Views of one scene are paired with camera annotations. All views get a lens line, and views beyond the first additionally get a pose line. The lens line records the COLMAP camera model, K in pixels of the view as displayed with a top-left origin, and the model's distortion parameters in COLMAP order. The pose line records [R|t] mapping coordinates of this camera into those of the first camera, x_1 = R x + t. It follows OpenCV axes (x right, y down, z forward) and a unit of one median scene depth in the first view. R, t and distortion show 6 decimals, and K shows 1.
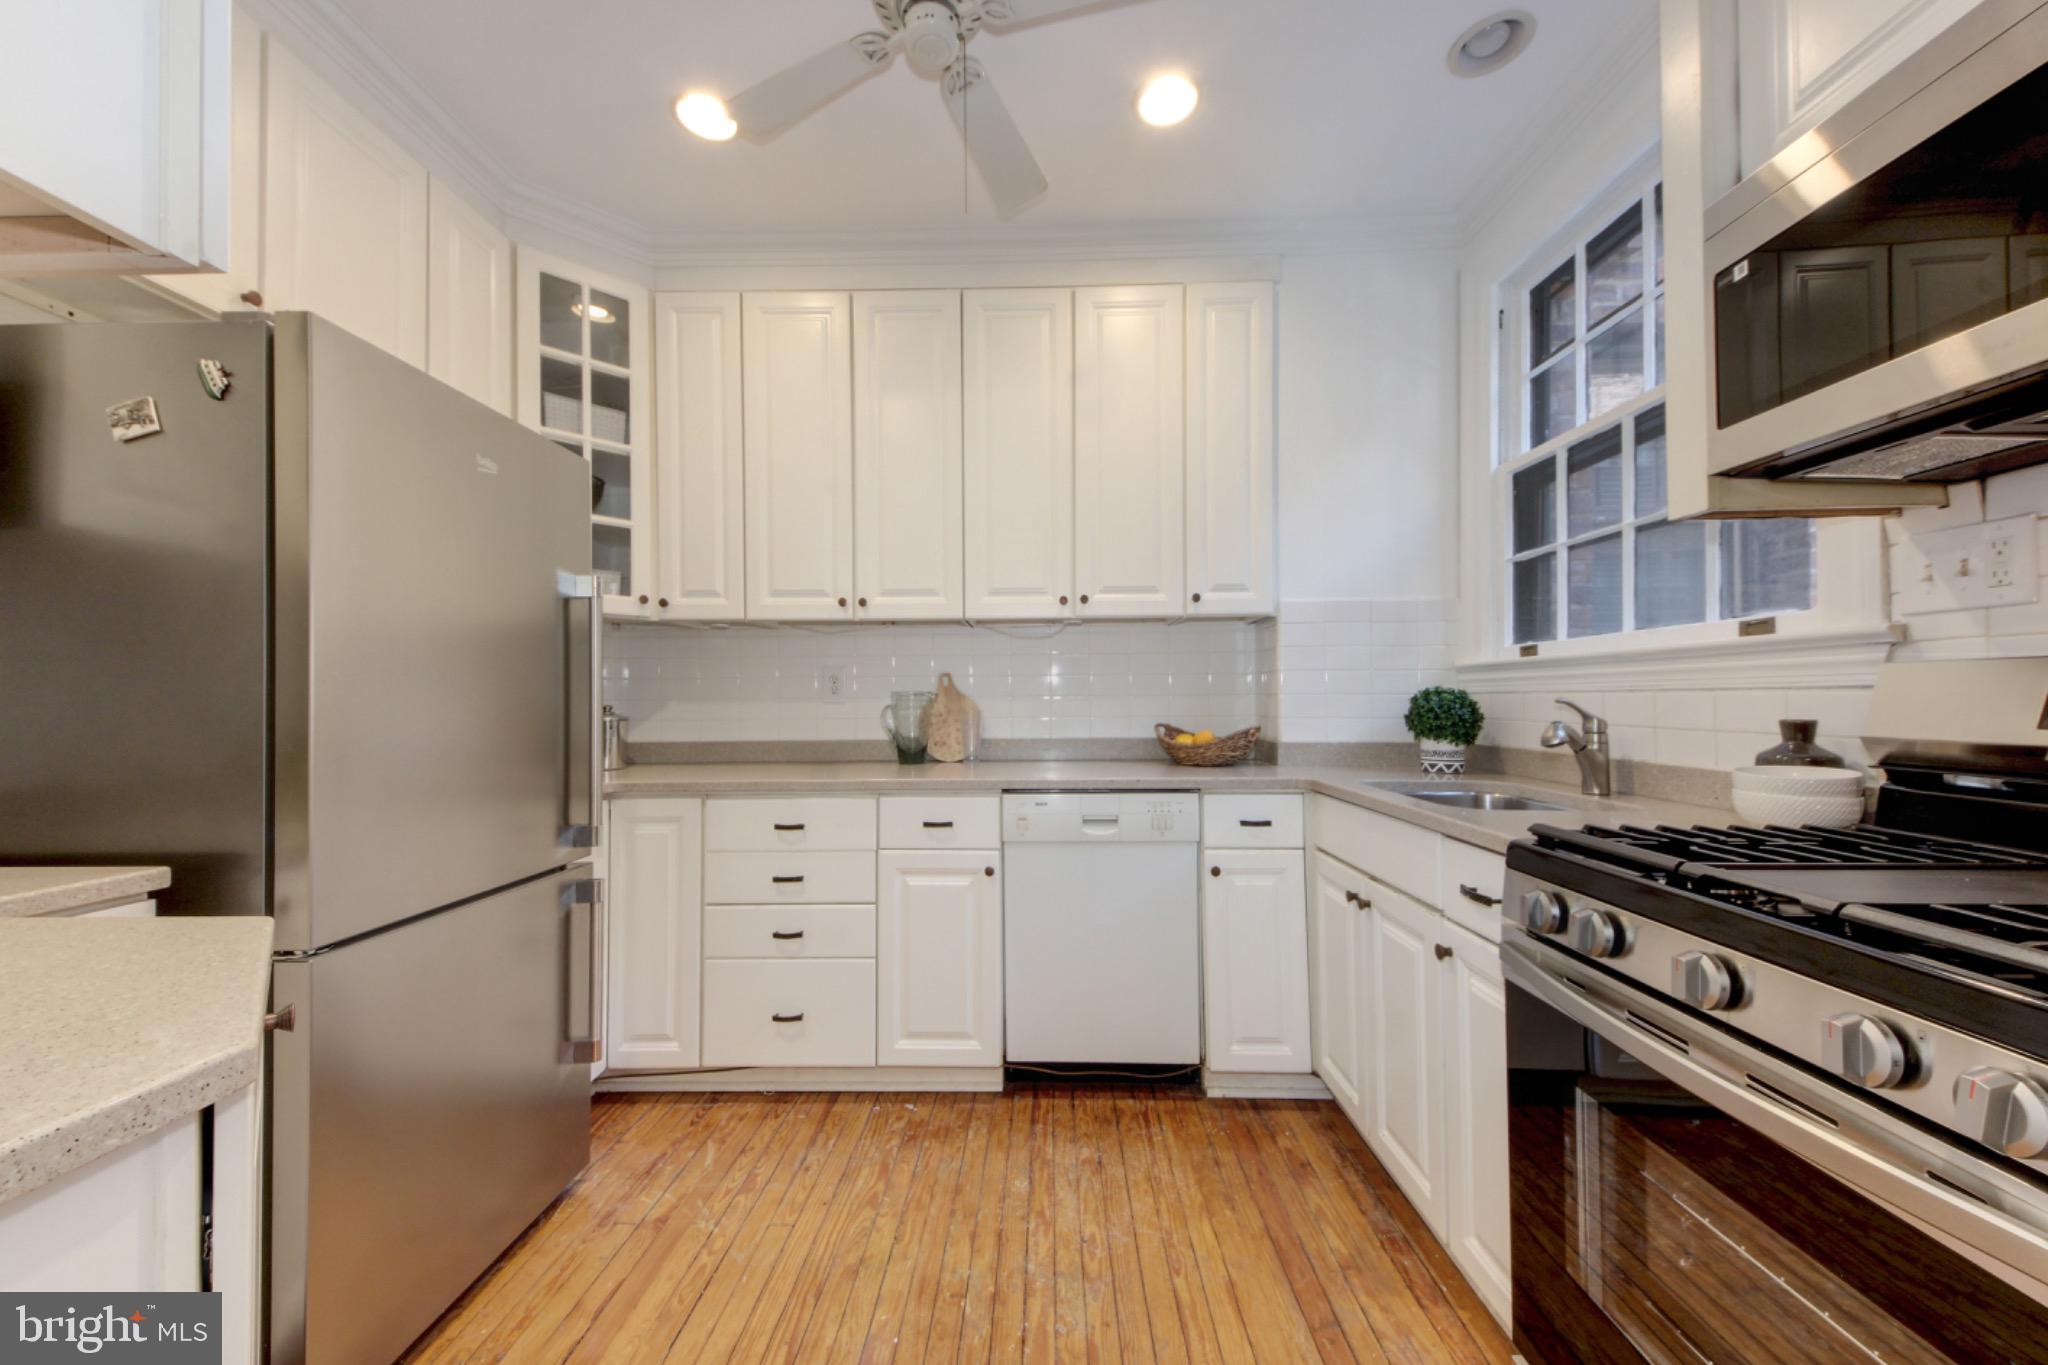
lens RADIAL K [[824.4, 0, 1031.0], [0, 824.4, 687.1], [0, 0, 1]] dist [0.000028, -0.002974]
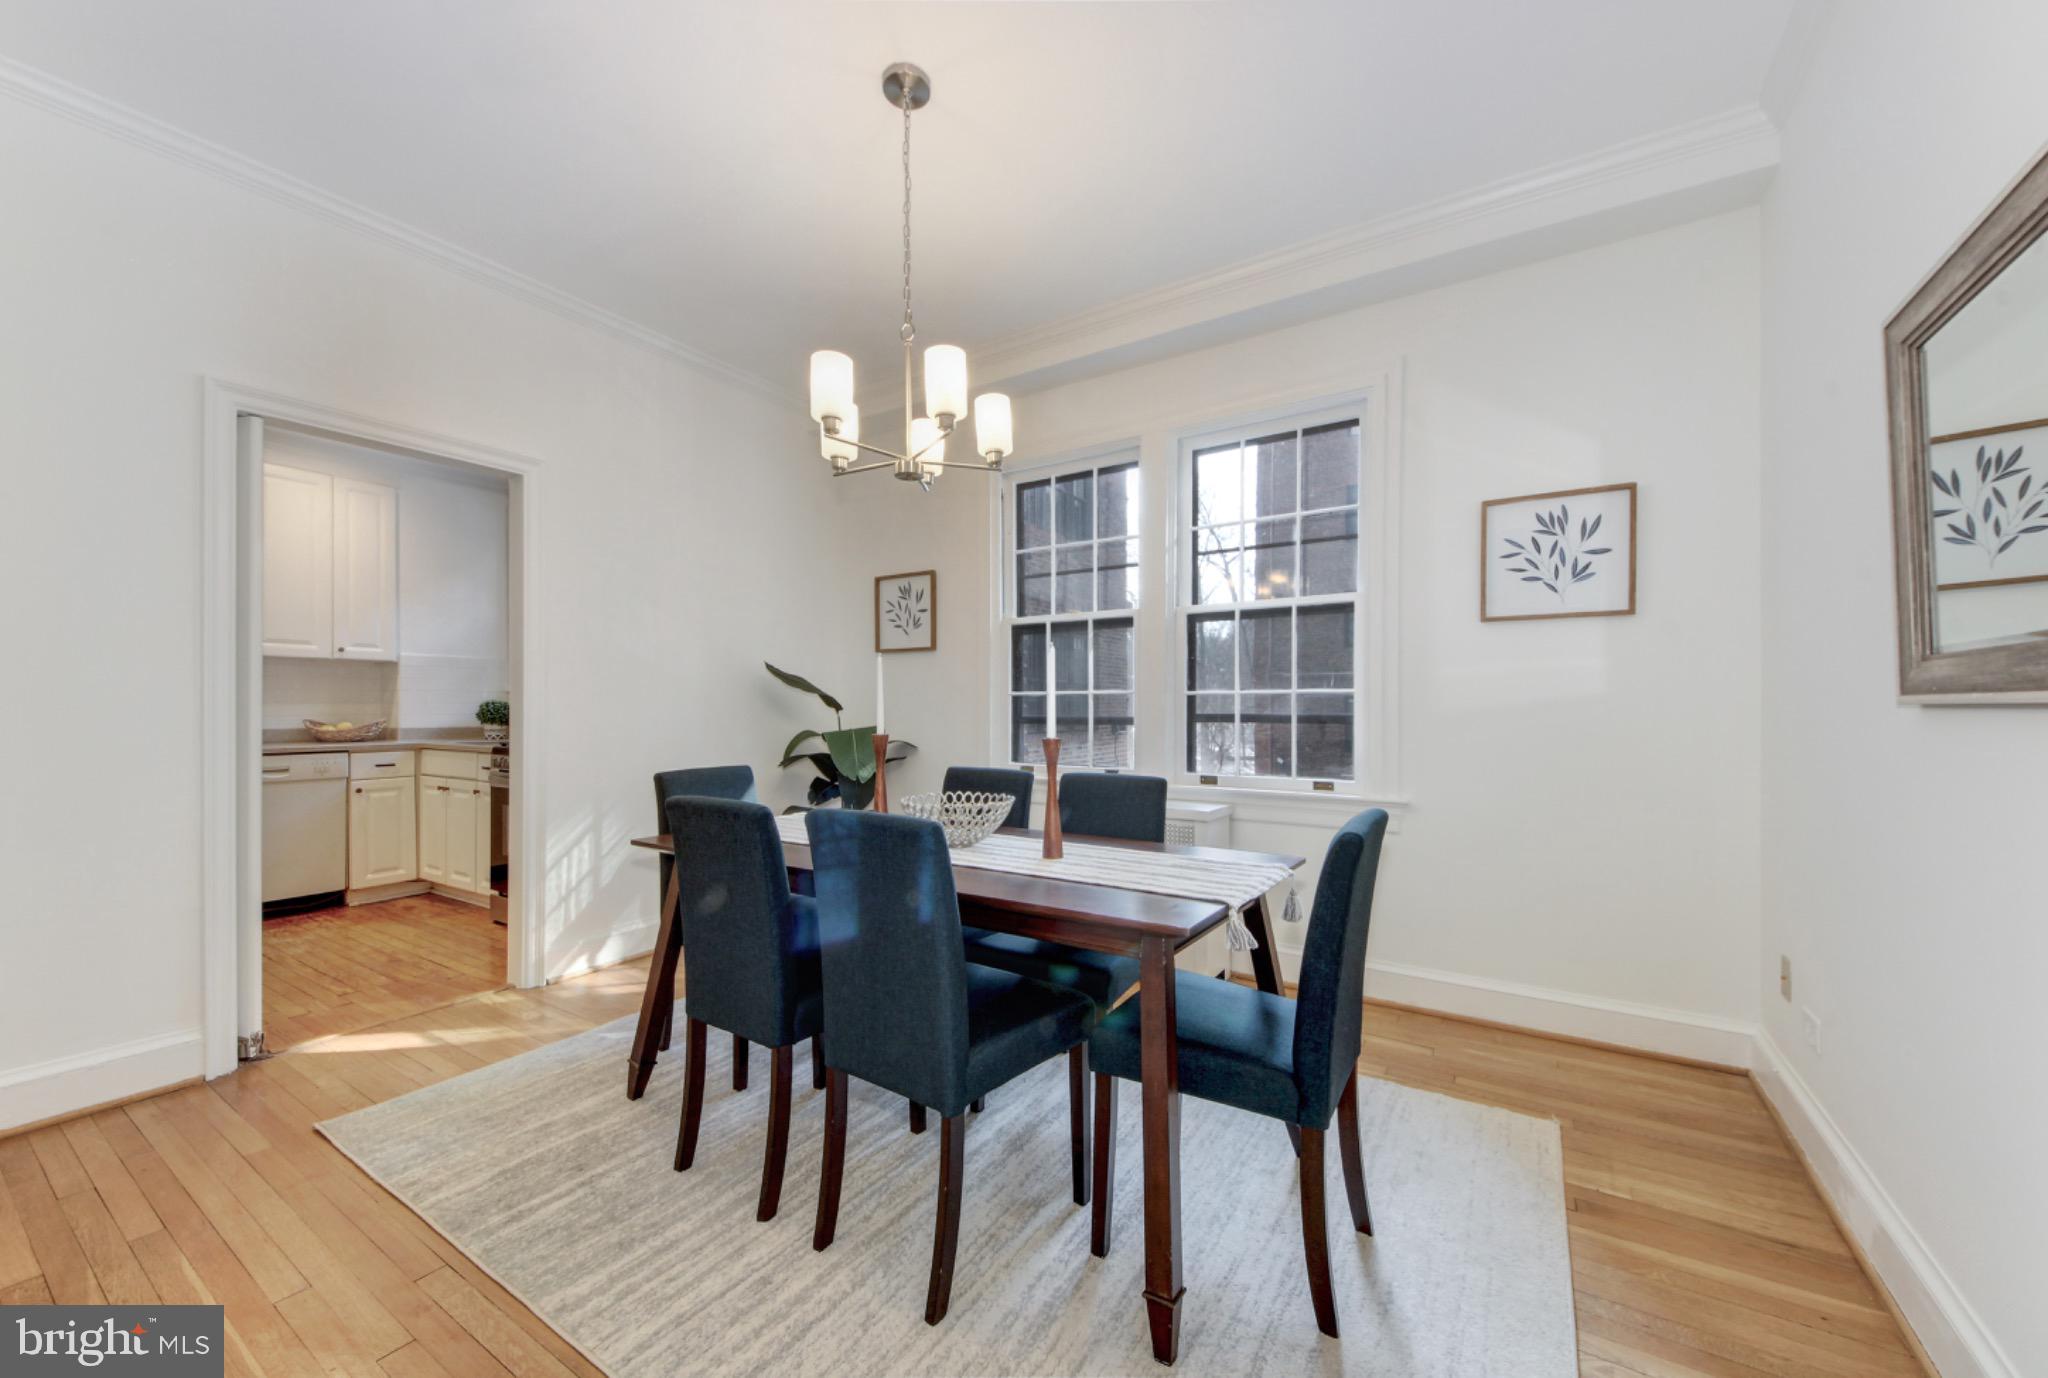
lens RADIAL K [[778.4, 0, 1033.9], [0, 778.4, 703.7], [0, 0, 1]] dist [0.002932, 0.000149]
pose [[0.525796, 0.006015, 0.850590, -0.509556], [-0.013032, 0.999915, 0.000985, -0.011263], [-0.850511, -0.011602, 0.525829, -1.338803]]
